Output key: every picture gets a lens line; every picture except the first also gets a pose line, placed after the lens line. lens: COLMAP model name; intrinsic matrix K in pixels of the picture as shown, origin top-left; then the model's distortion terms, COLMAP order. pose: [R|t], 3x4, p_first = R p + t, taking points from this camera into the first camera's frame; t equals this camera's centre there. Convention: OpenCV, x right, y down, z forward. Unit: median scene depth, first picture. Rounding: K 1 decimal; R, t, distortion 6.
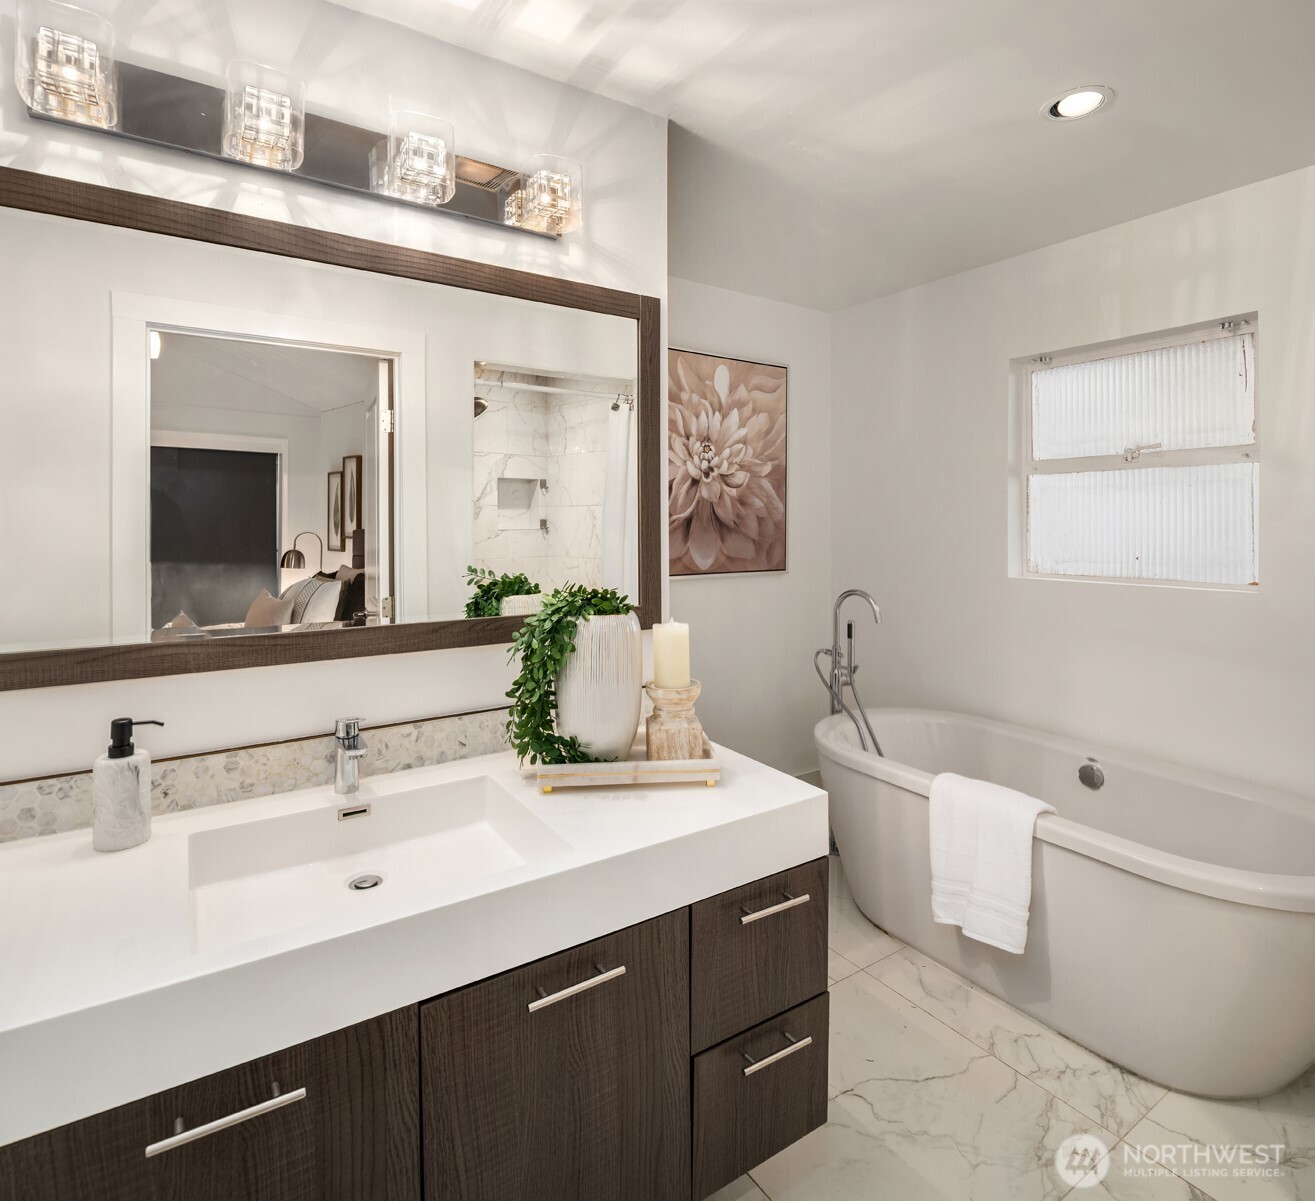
lens RADIAL K [[718.6, 0, 655.0], [0, 718.6, 516.9], [0, 0, 1]] dist [0.002226, -0.000171]
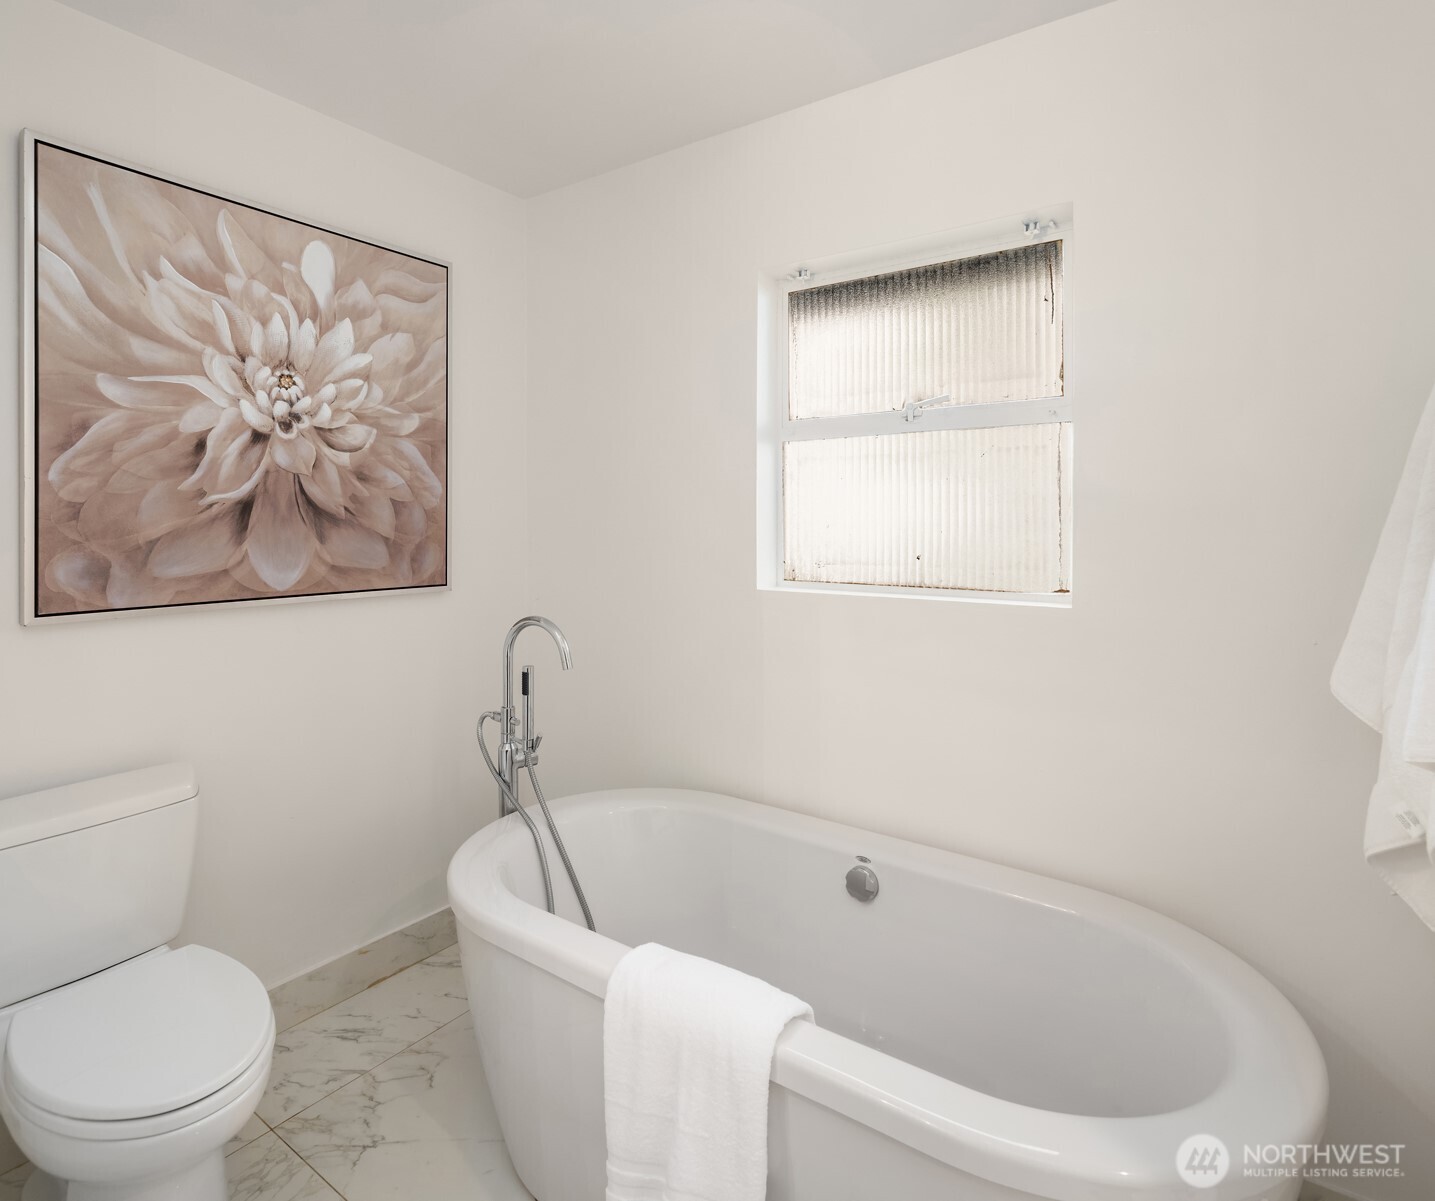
lens RADIAL K [[779.9, 0, 719.1], [0, 779.9, 521.1], [0, 0, 1]] dist [-0.001820, -0.000544]
pose [[0.933158, -0.000501, 0.359467, 0.171637], [-0.001567, 0.999984, 0.005462, 0.013840], [-0.359464, -0.005661, 0.933142, 0.288735]]
